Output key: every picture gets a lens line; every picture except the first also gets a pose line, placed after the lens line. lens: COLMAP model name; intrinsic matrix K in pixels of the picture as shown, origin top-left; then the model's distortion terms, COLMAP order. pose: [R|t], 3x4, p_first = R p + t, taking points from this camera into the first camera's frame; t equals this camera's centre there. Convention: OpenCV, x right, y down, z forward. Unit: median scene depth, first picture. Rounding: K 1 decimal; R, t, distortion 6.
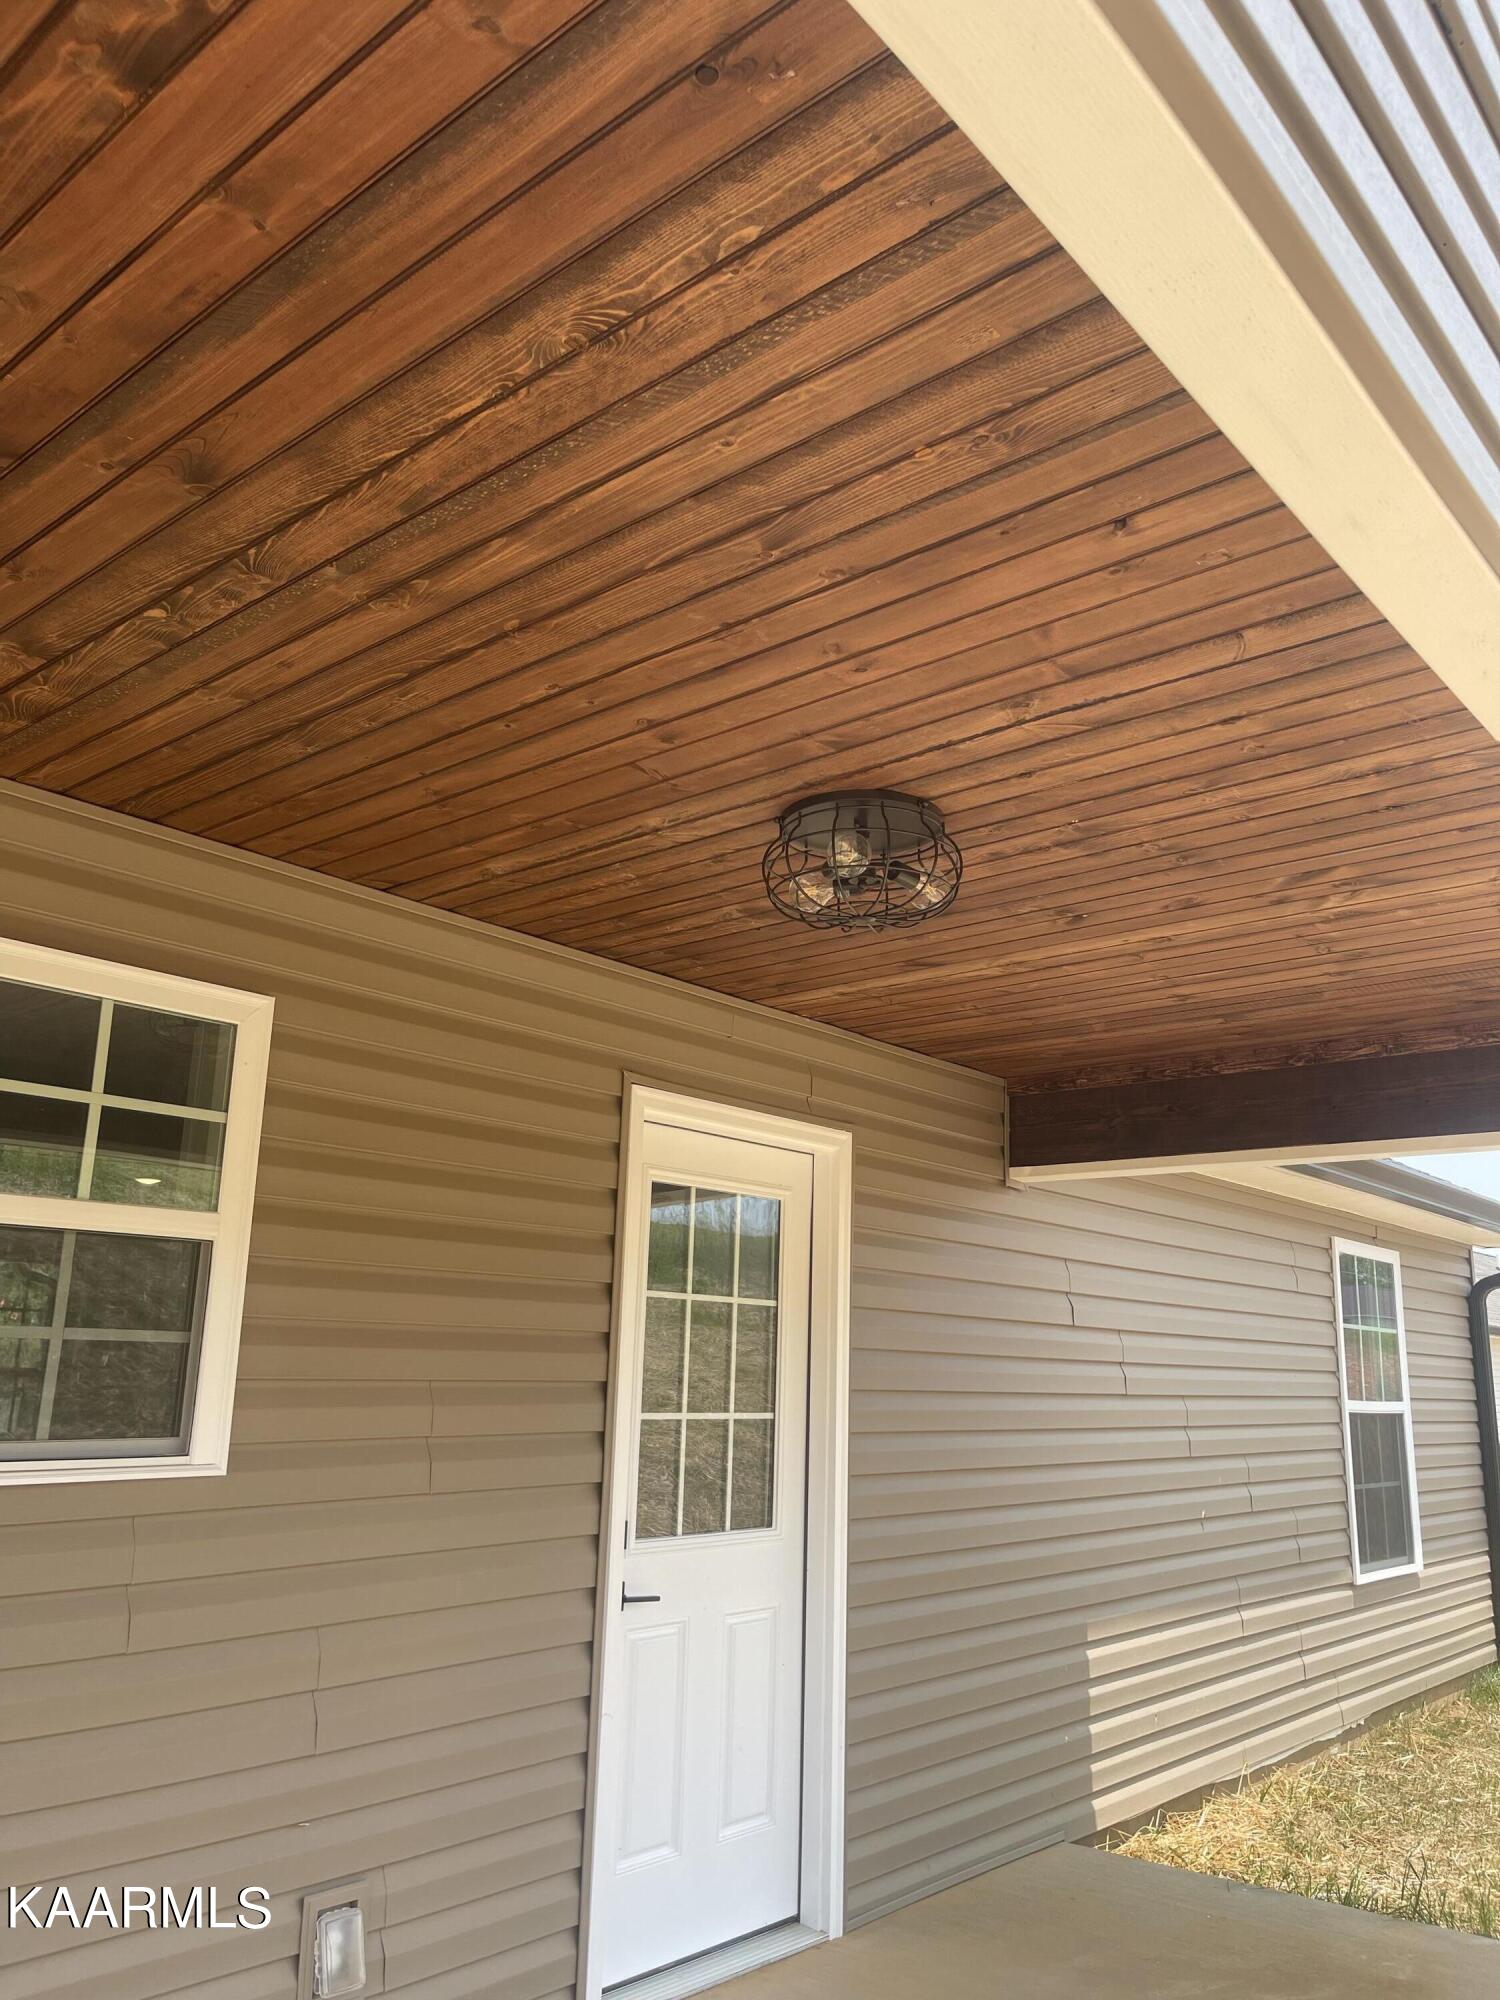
lens RADIAL K [[1511.1, 0, 750.0], [0, 1511.1, 1000.0], [0, 0, 1]] dist [0.014185, 0.002935]
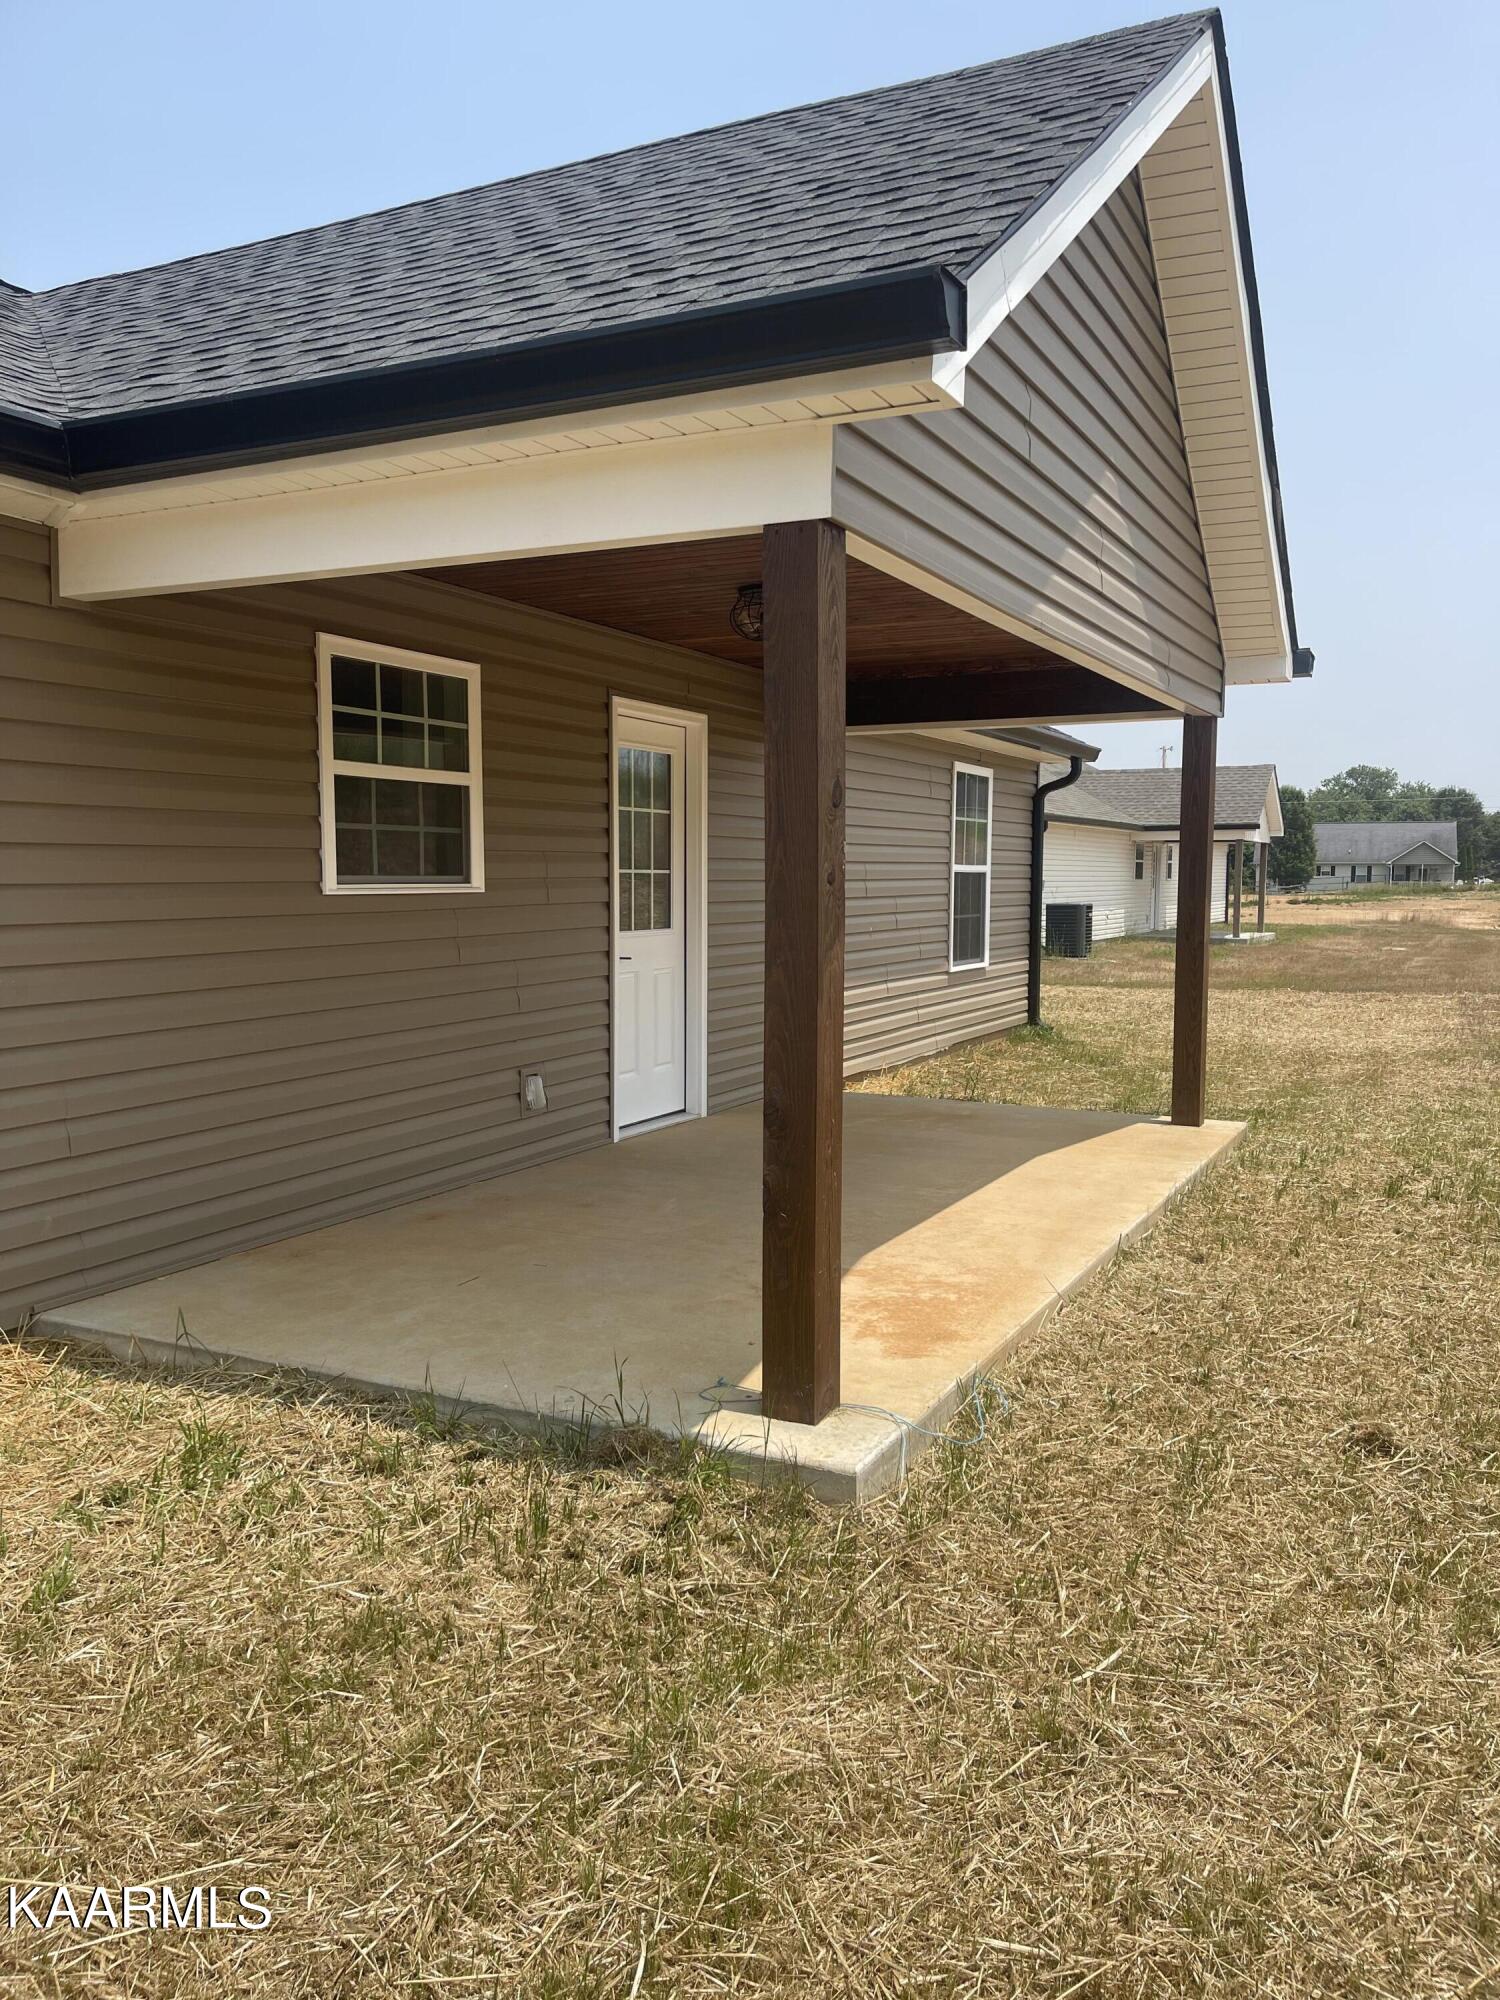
lens RADIAL K [[1514.0, 0, 750.0], [0, 1514.0, 1000.0], [0, 0, 1]] dist [0.159319, 0.000091]
pose [[0.970987, -0.043654, 0.235116, -0.330720], [-0.034068, 0.947916, 0.316694, -0.167935], [-0.236695, -0.315515, 0.918926, -0.780211]]
